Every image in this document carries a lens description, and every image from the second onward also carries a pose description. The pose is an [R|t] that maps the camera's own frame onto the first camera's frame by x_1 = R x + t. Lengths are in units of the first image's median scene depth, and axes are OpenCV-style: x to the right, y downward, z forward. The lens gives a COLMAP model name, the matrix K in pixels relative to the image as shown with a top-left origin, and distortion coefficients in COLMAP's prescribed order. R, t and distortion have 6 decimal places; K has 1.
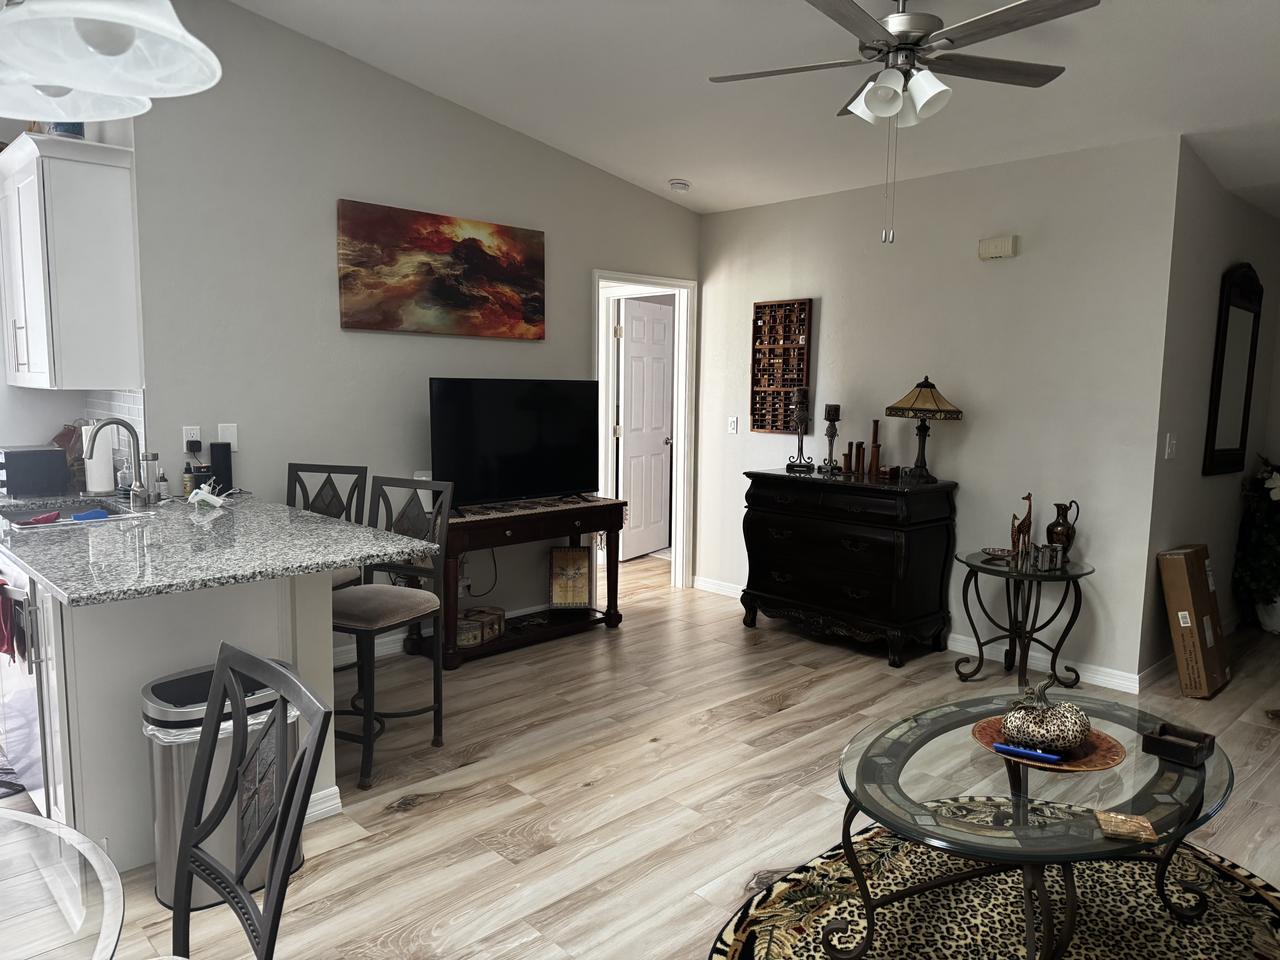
lens RADIAL K [[910.3, 0, 645.0], [0, 910.3, 484.0], [0, 0, 1]] dist [0.015116, 0.000903]
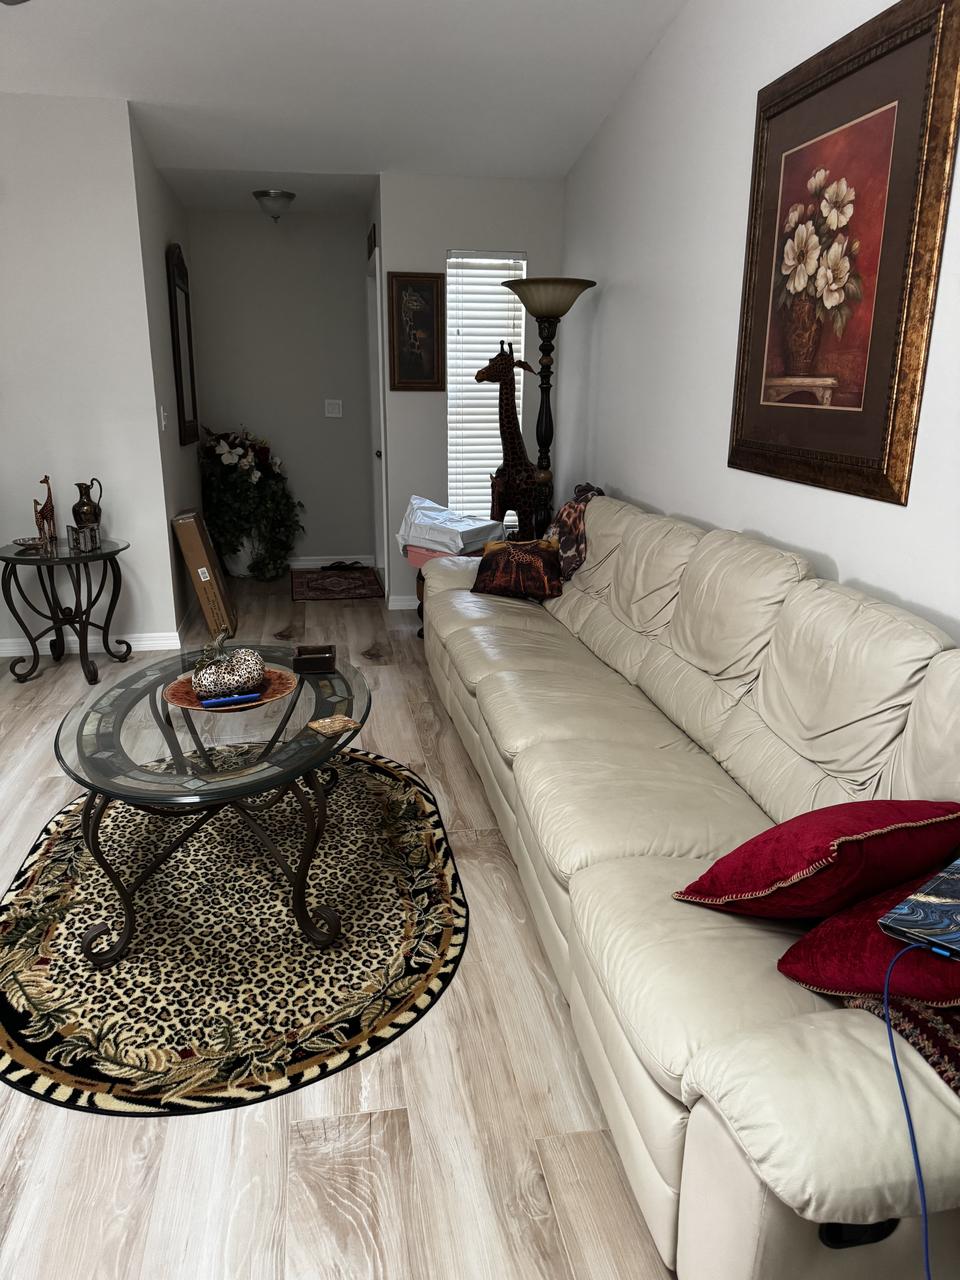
lens RADIAL K [[910.3, 0, 484.6], [0, 910.3, 641.9], [0, 0, 1]] dist [0.015116, 0.000903]
pose [[0.550656, -0.240771, 0.799254, -0.236129], [0.093210, 0.969245, 0.227762, 0.006055], [-0.829512, -0.050920, 0.556163, 0.127547]]
